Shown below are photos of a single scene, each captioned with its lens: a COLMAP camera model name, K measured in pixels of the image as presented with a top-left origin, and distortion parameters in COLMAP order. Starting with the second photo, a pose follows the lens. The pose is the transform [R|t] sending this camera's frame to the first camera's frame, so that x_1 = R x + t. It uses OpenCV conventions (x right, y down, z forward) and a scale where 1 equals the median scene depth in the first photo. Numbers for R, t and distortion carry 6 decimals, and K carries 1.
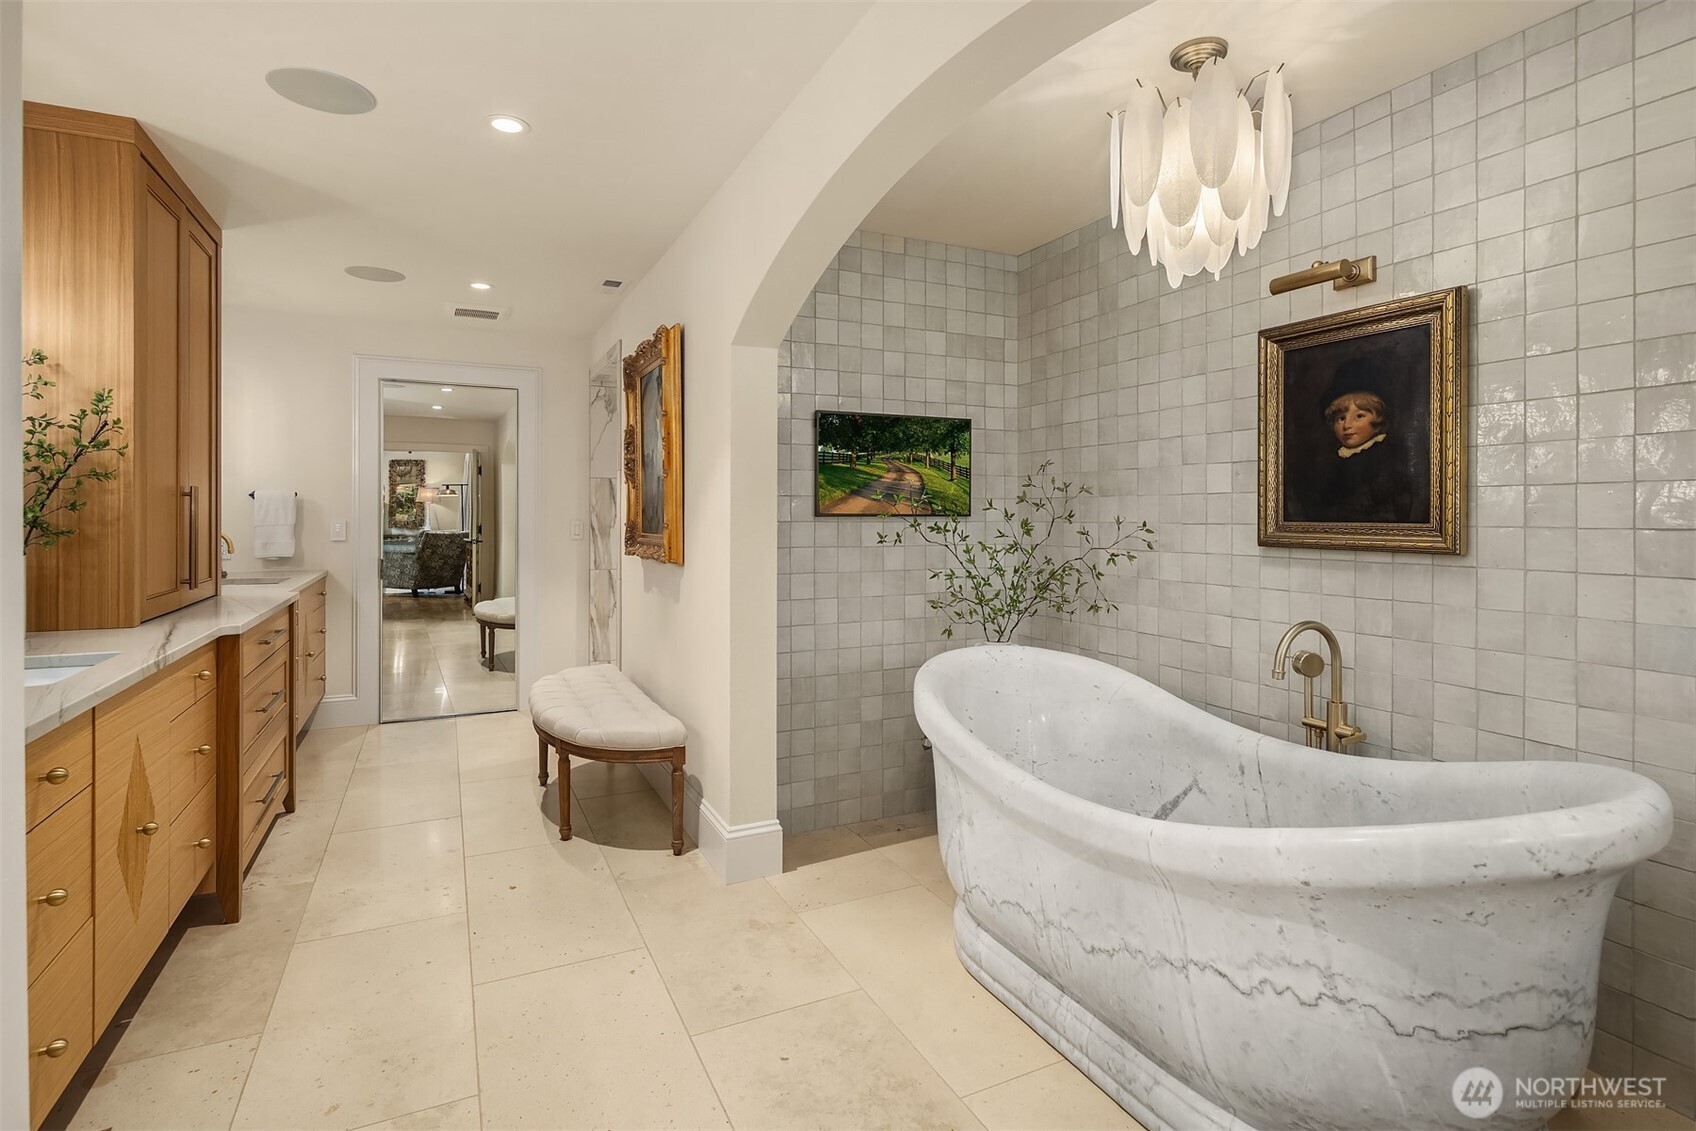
lens RADIAL K [[824.7, 0, 847.6], [0, 824.7, 520.7], [0, 0, 1]] dist [-0.002212, -0.000245]
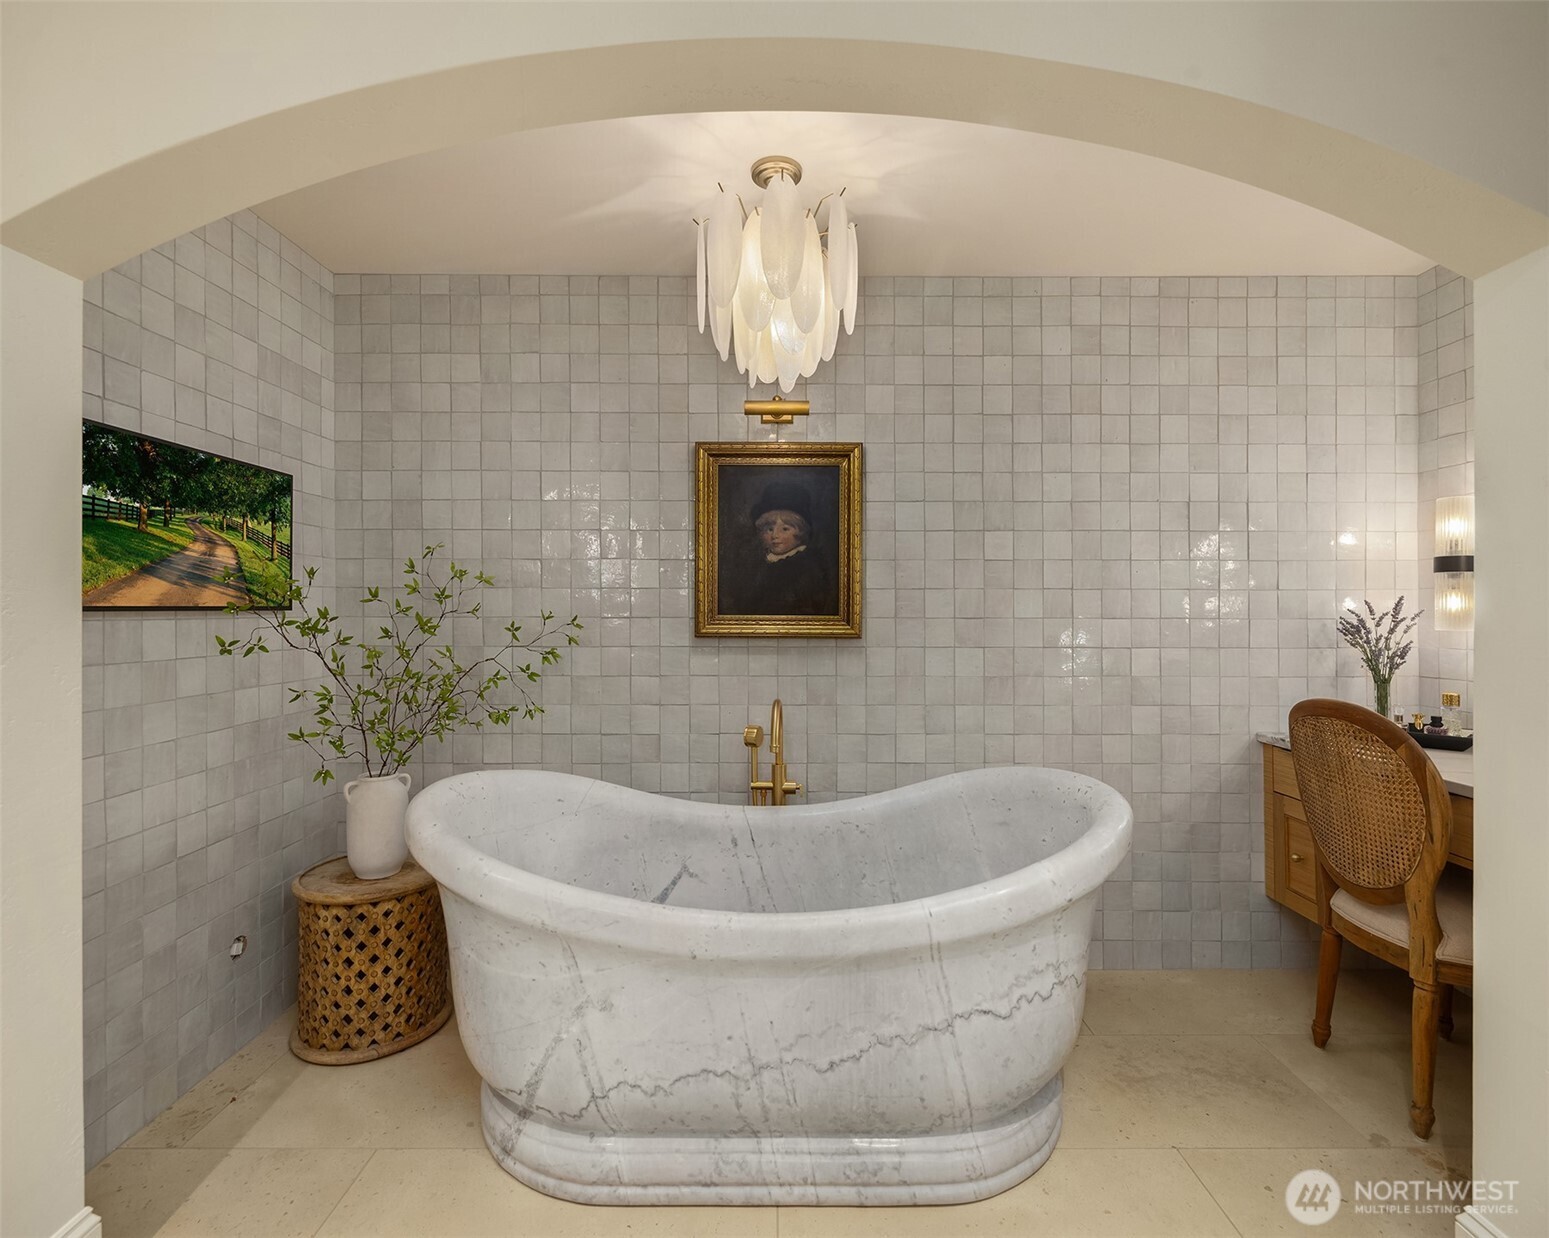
lens RADIAL K [[747.3, 0, 774.4], [0, 747.3, 608.1], [0, 0, 1]] dist [0.002344, 0.000088]
pose [[0.439472, 0.000496, 0.898256, -0.388326], [0.004120, 0.999988, -0.002568, -0.005523], [-0.898247, 0.004829, 0.439464, 0.514519]]
